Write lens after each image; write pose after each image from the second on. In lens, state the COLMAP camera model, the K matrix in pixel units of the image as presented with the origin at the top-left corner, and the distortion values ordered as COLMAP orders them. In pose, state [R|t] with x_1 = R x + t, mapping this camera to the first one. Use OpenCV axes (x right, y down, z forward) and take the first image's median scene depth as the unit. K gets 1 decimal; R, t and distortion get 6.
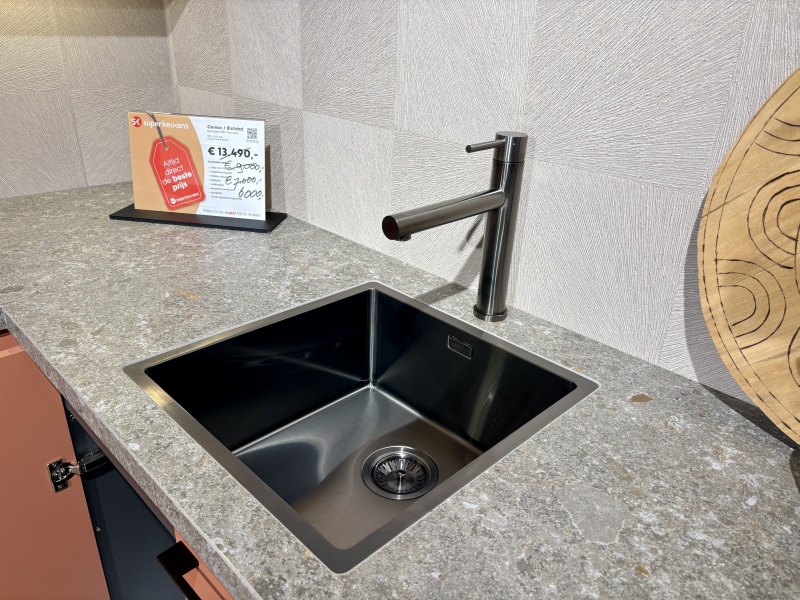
lens RADIAL K [[608.7, 0, 402.7], [0, 608.7, 303.2], [0, 0, 1]] dist [0.042051, -0.049256]
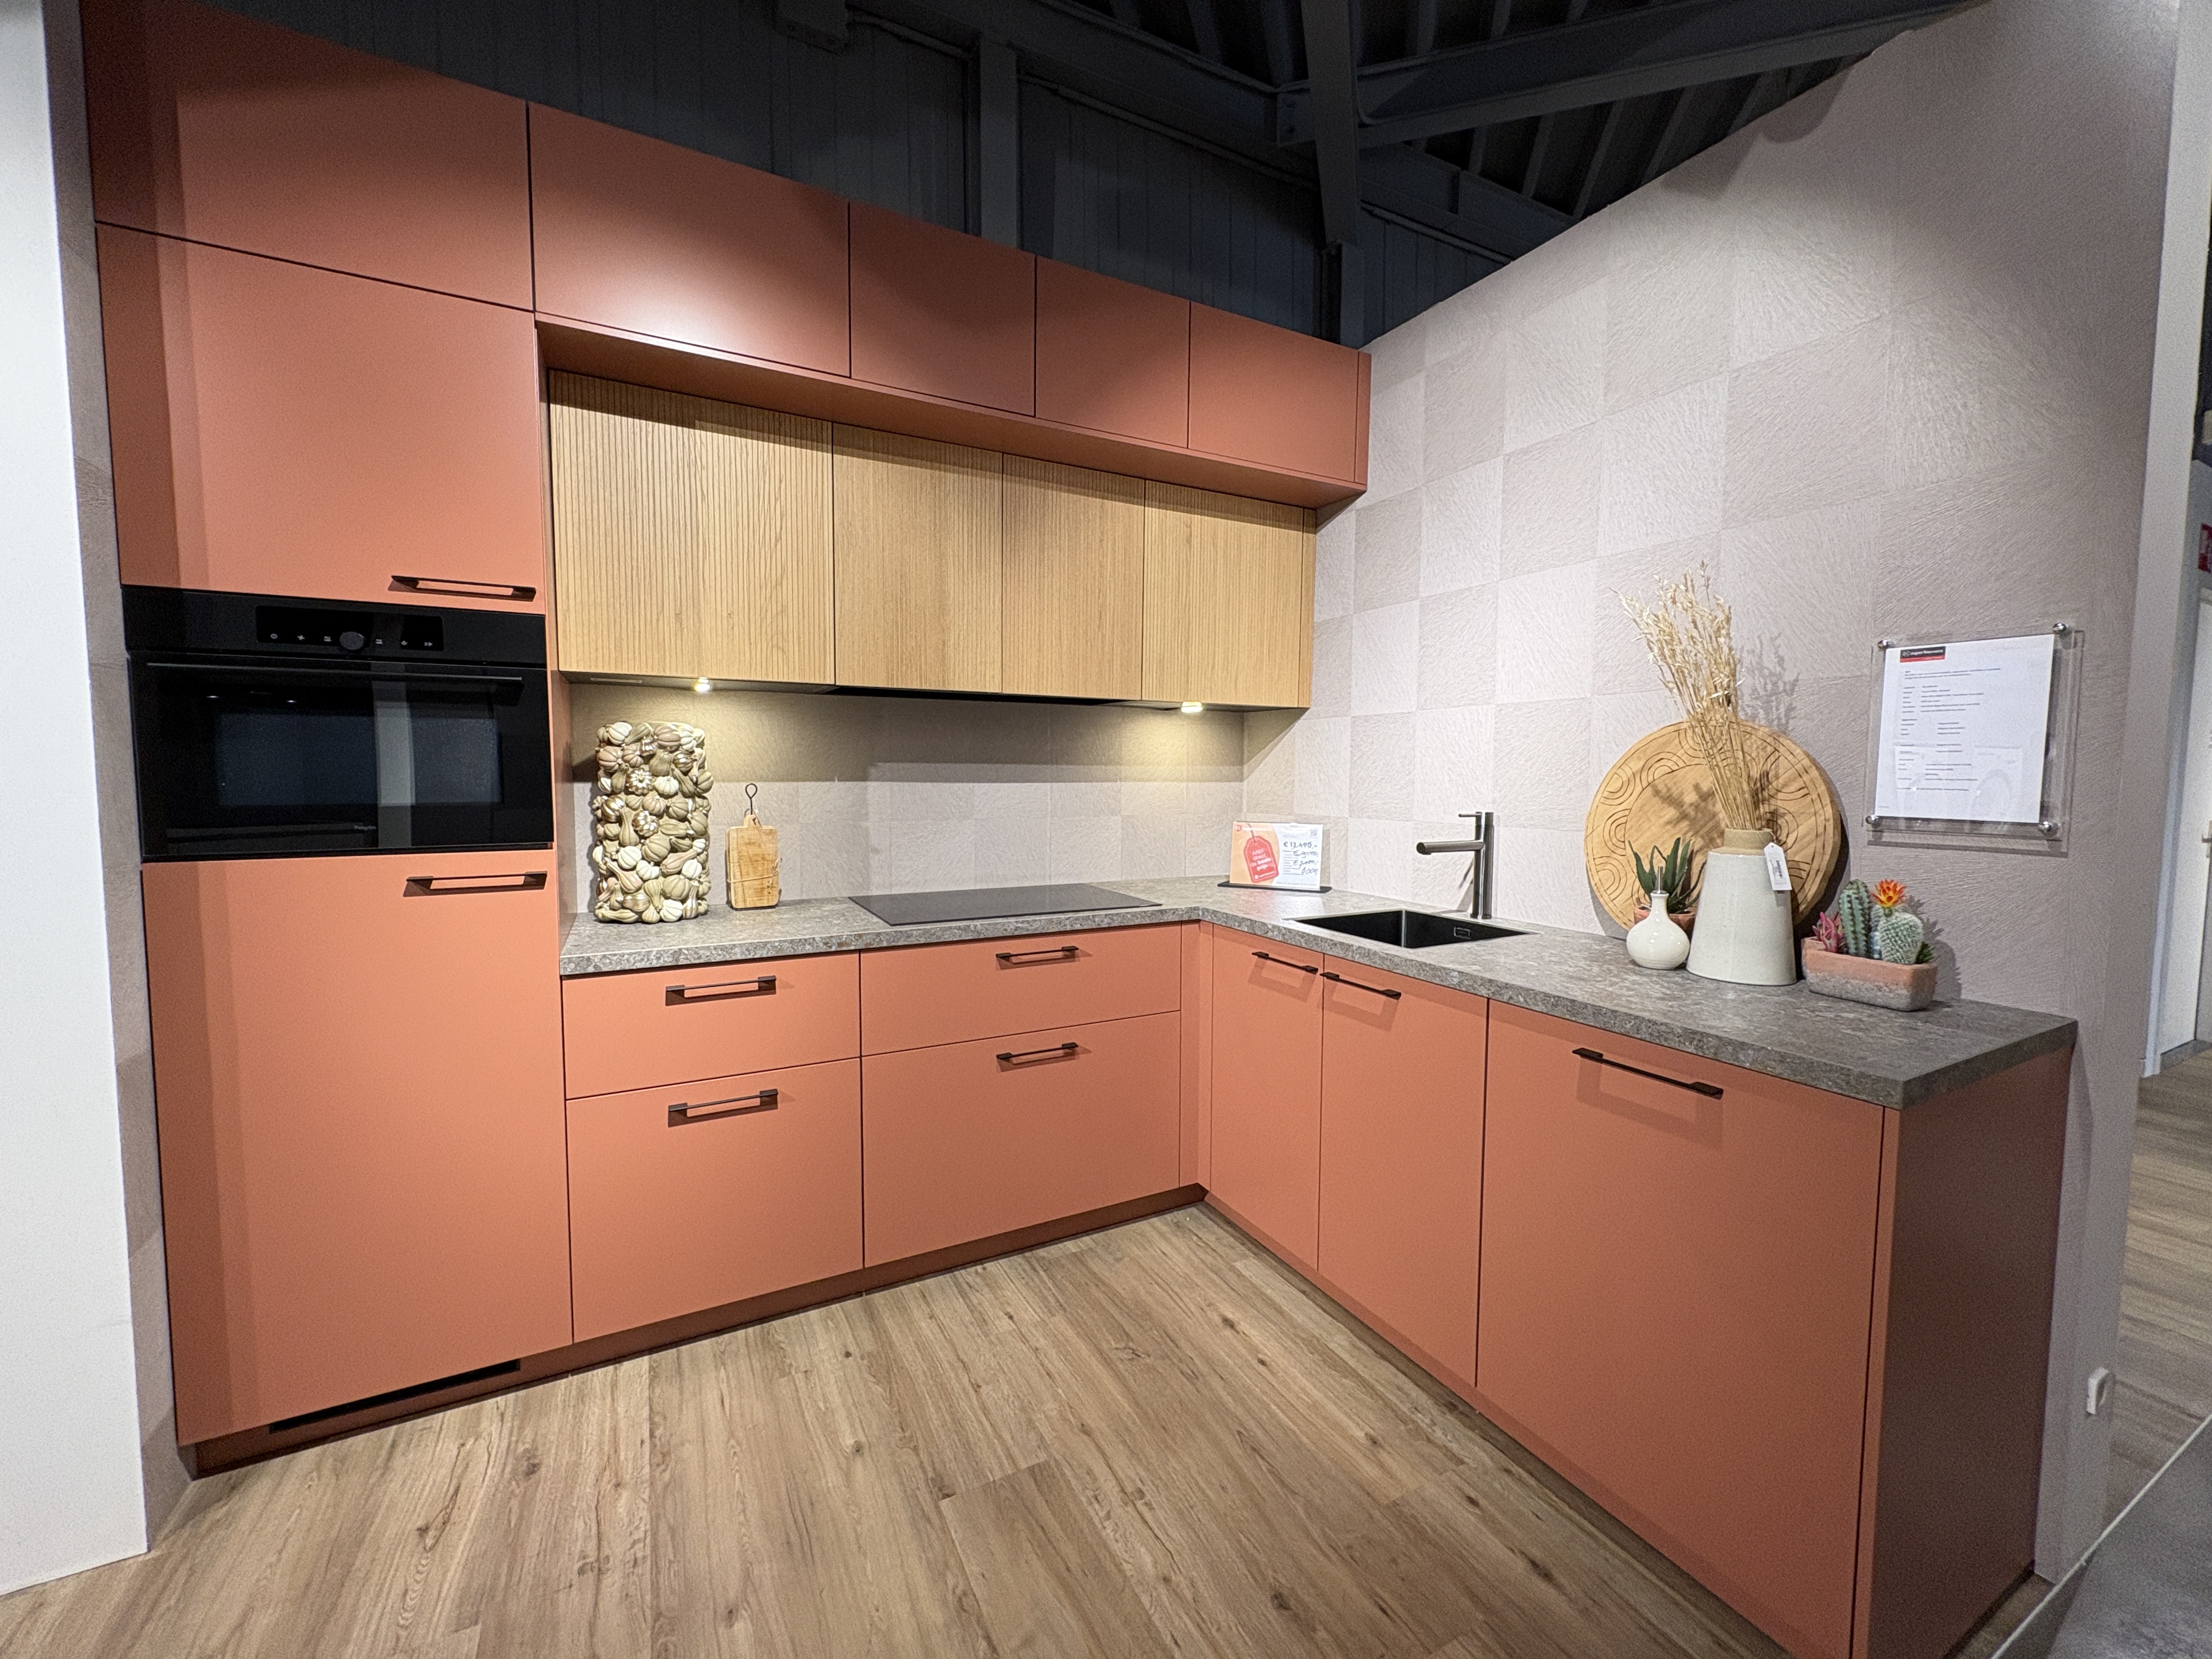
lens RADIAL K [[884.8, 0, 1101.8], [0, 884.8, 824.1], [0, 0, 1]] dist [-0.000437, 0.000195]
pose [[0.954666, -0.017839, -0.297144, -0.089891], [-0.097691, 0.924144, -0.369343, 0.575515], [0.281192, 0.381628, 0.880506, -1.121424]]
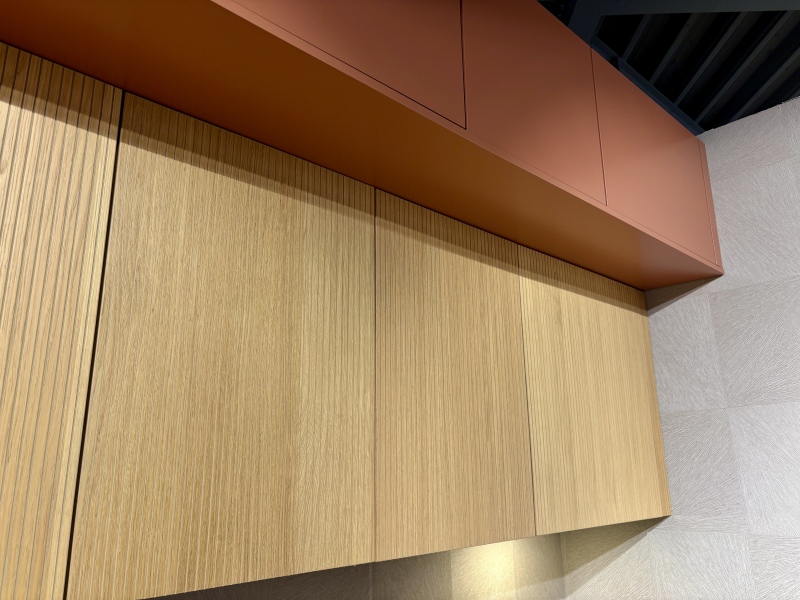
lens RADIAL K [[608.7, 0, 402.7], [0, 608.7, 303.2], [0, 0, 1]] dist [0.042051, -0.049256]
pose [[0.998091, -0.061312, -0.007390, -0.790337], [0.041803, 0.758847, -0.649926, -0.112720], [0.045456, 0.648377, 0.759961, -0.396599]]
